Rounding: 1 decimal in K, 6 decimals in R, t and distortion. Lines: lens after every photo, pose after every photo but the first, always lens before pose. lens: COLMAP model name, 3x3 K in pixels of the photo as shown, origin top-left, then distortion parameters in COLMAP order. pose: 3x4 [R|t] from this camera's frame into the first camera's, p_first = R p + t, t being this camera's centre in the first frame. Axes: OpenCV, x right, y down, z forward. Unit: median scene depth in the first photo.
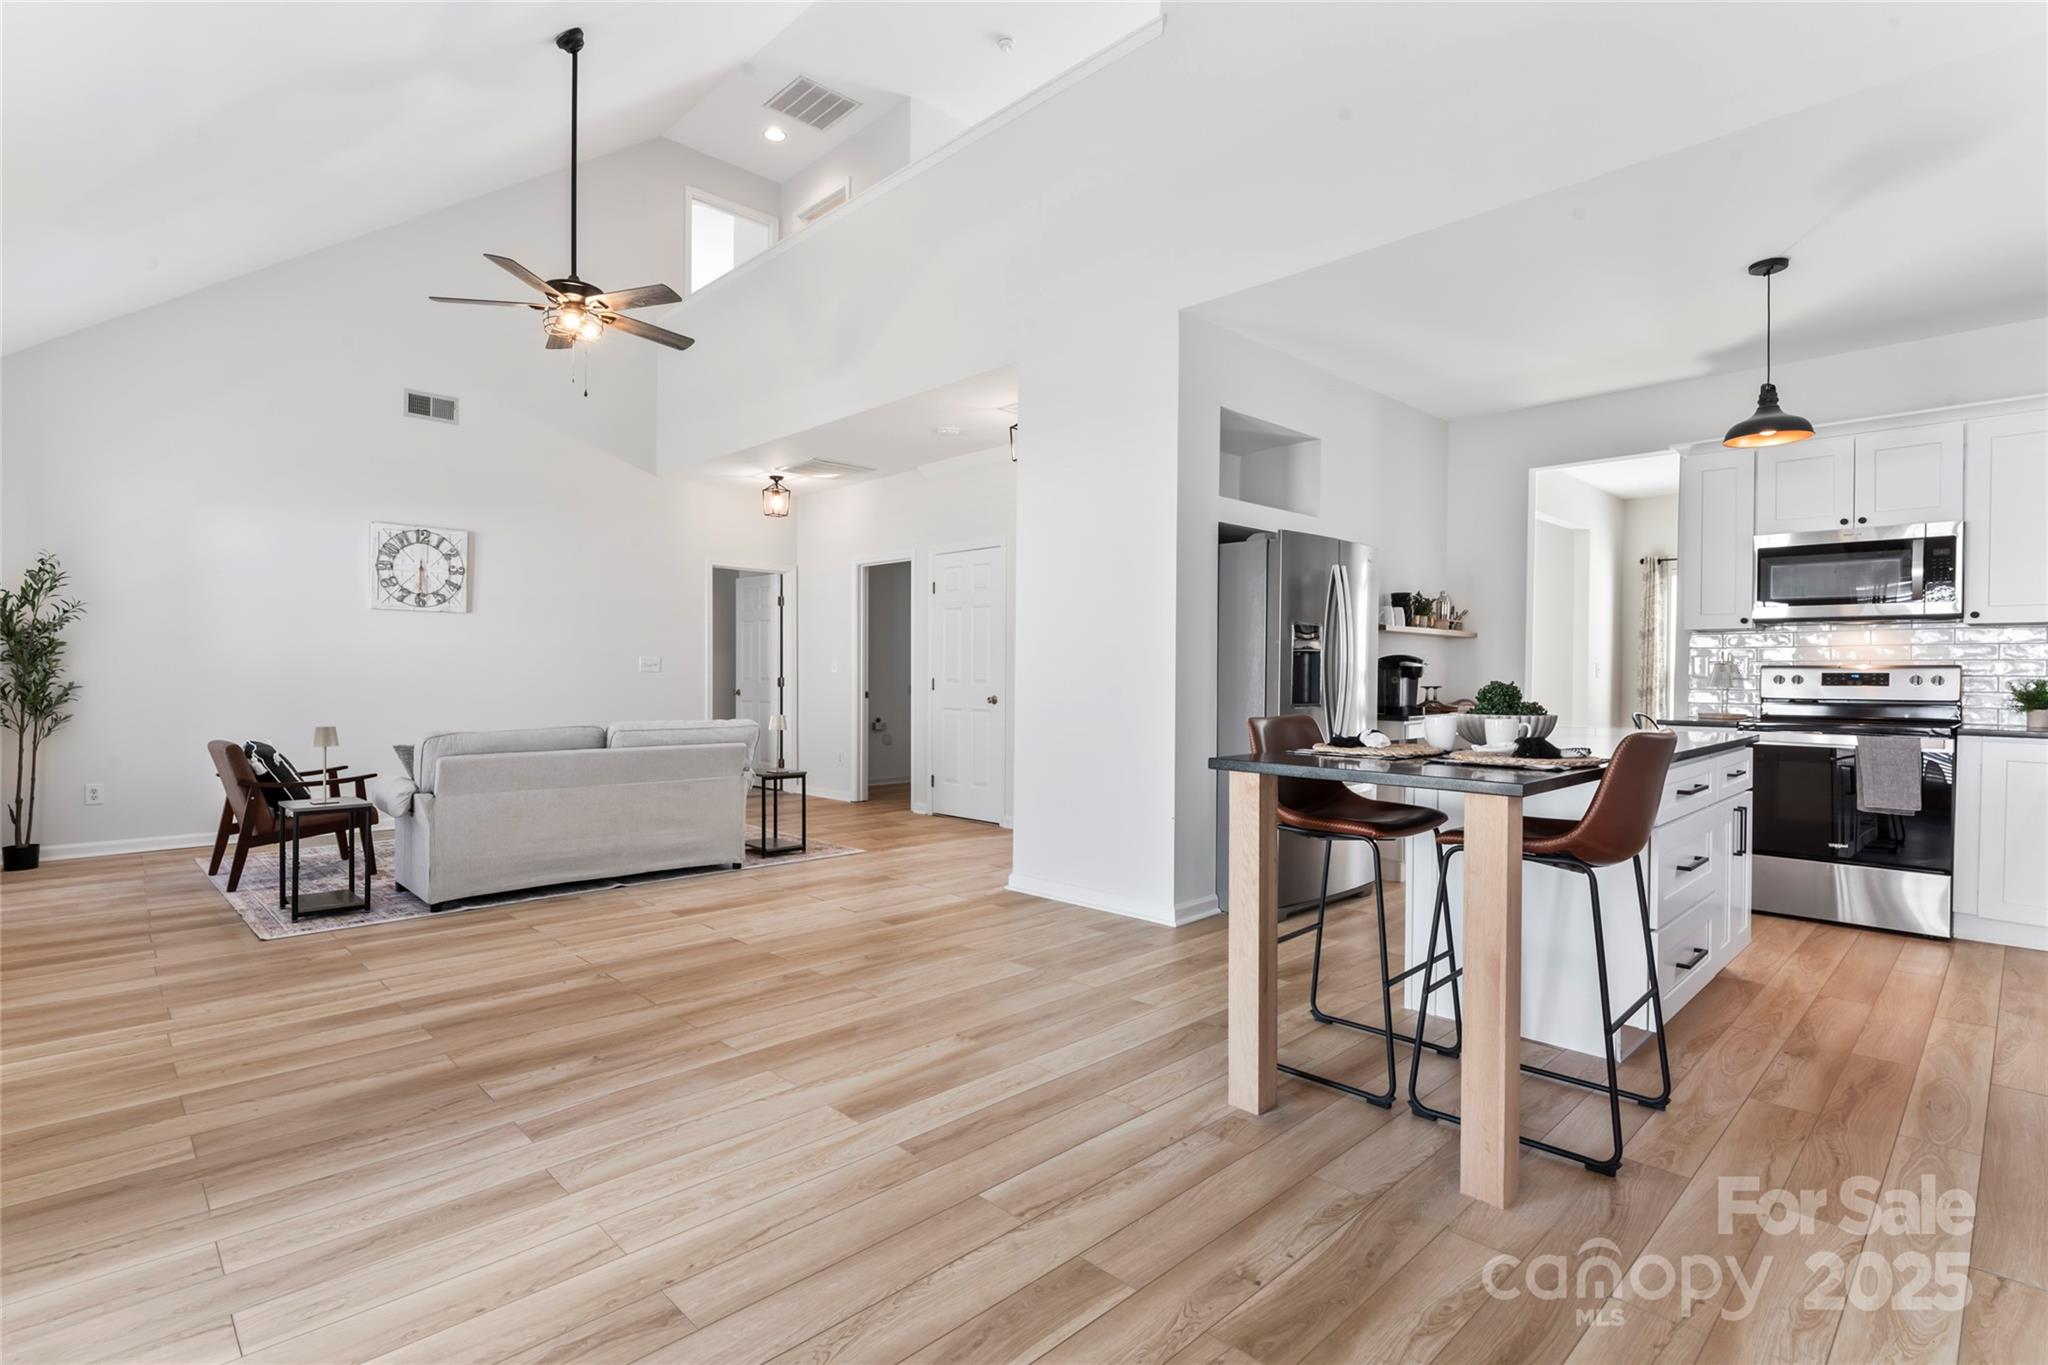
lens RADIAL K [[991.5, 0, 1024.0], [0, 991.5, 682.5], [0, 0, 1]] dist [-0.004597, -0.000424]
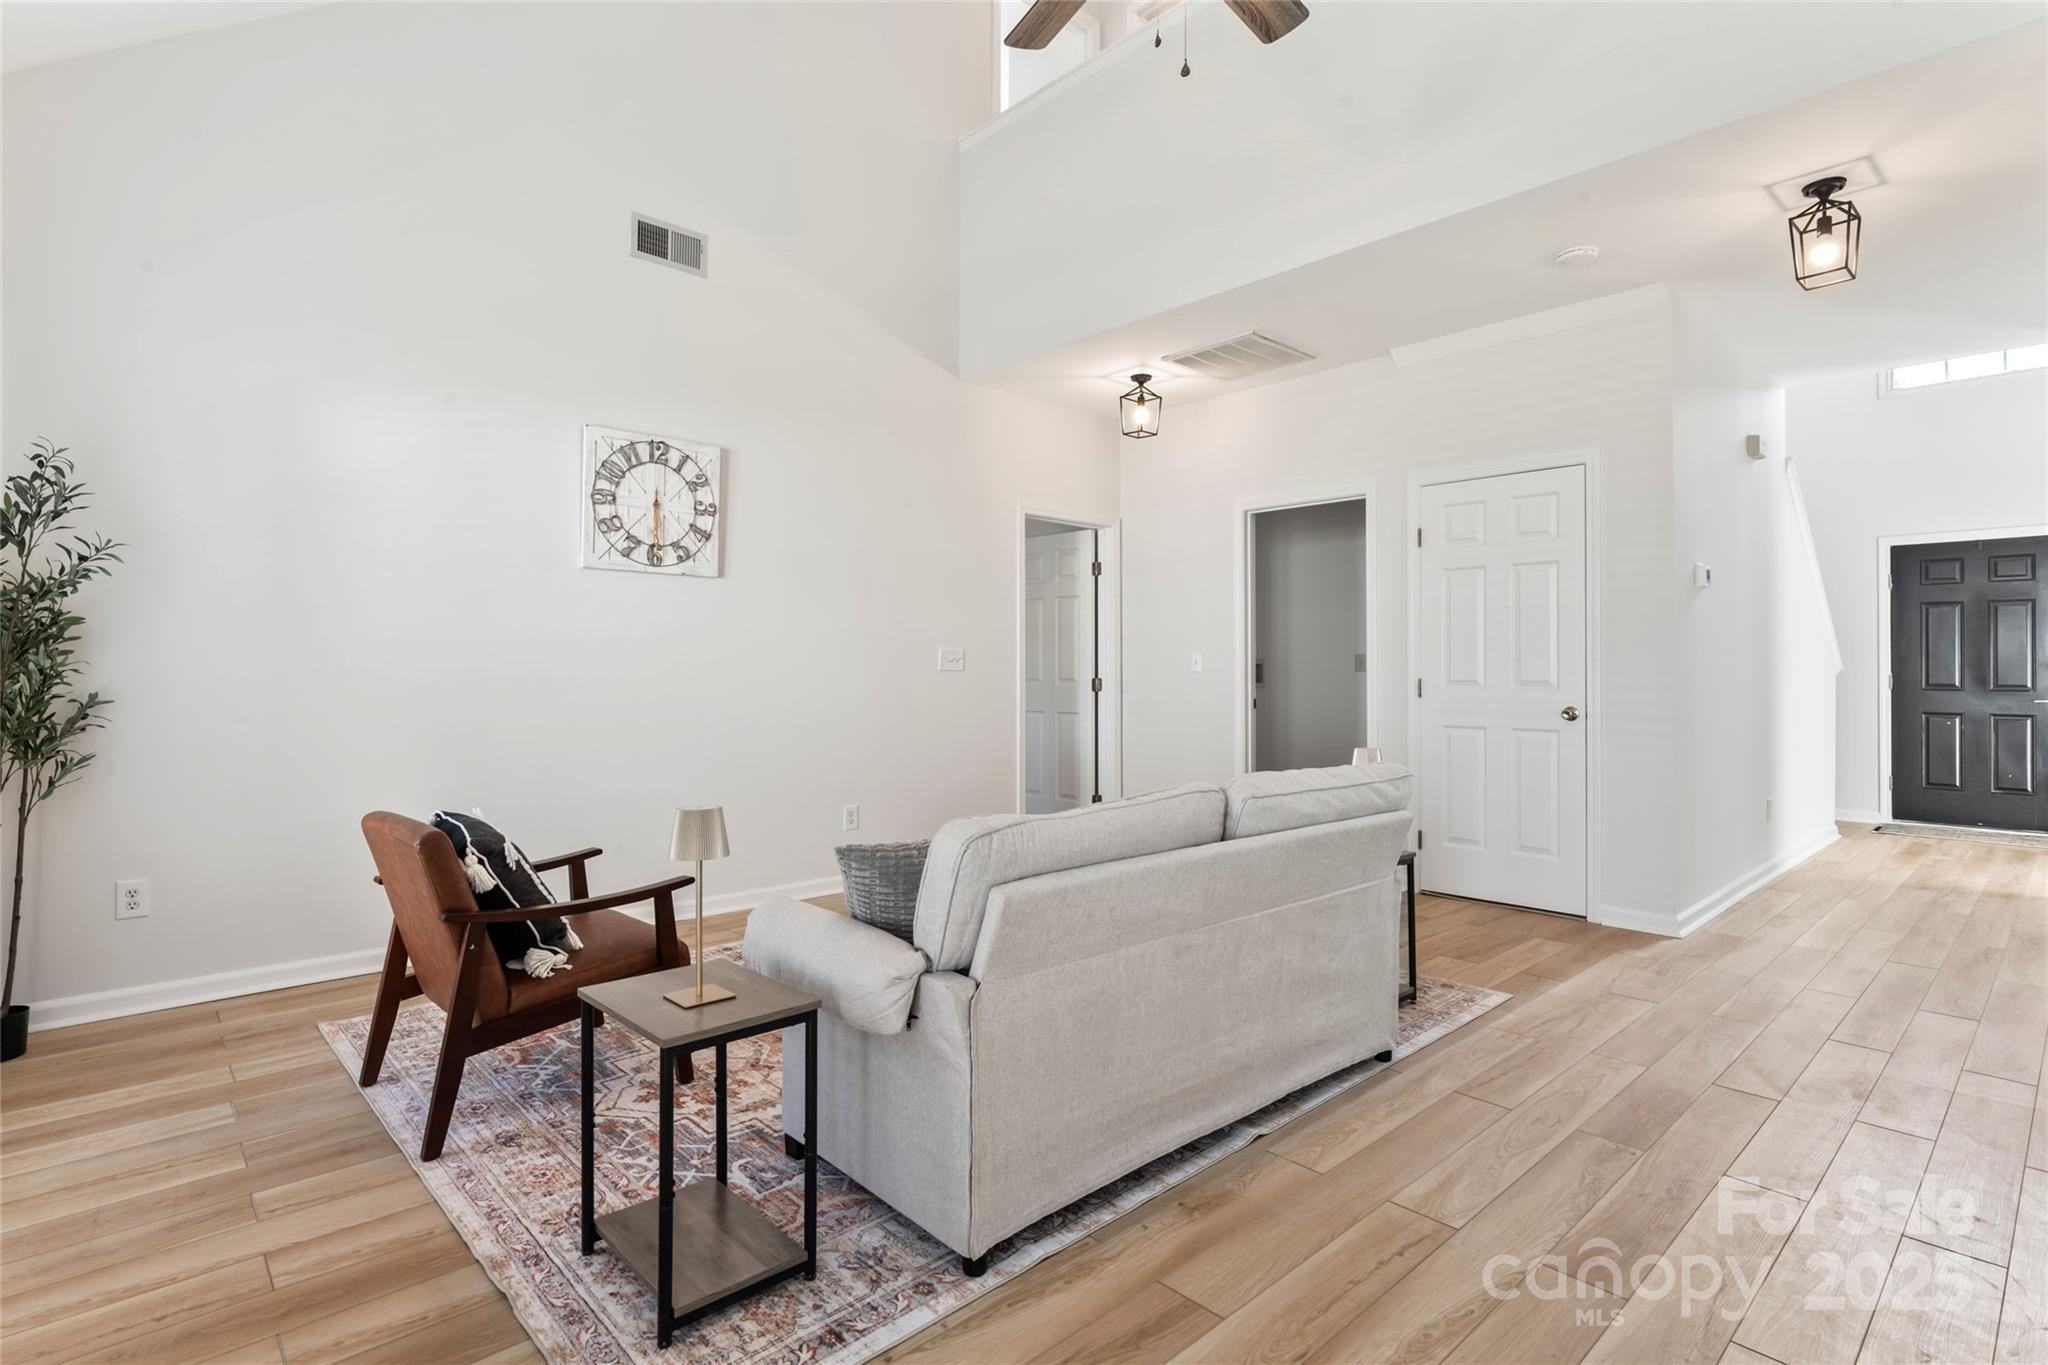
lens RADIAL K [[999.4, 0, 1020.2], [0, 999.4, 665.7], [0, 0, 1]] dist [-0.003673, 0.000629]
pose [[0.999613, -0.003945, -0.027535, -0.413960], [0.003522, 0.999875, -0.015392, -0.004709], [0.027593, 0.015289, 0.999502, 0.437472]]
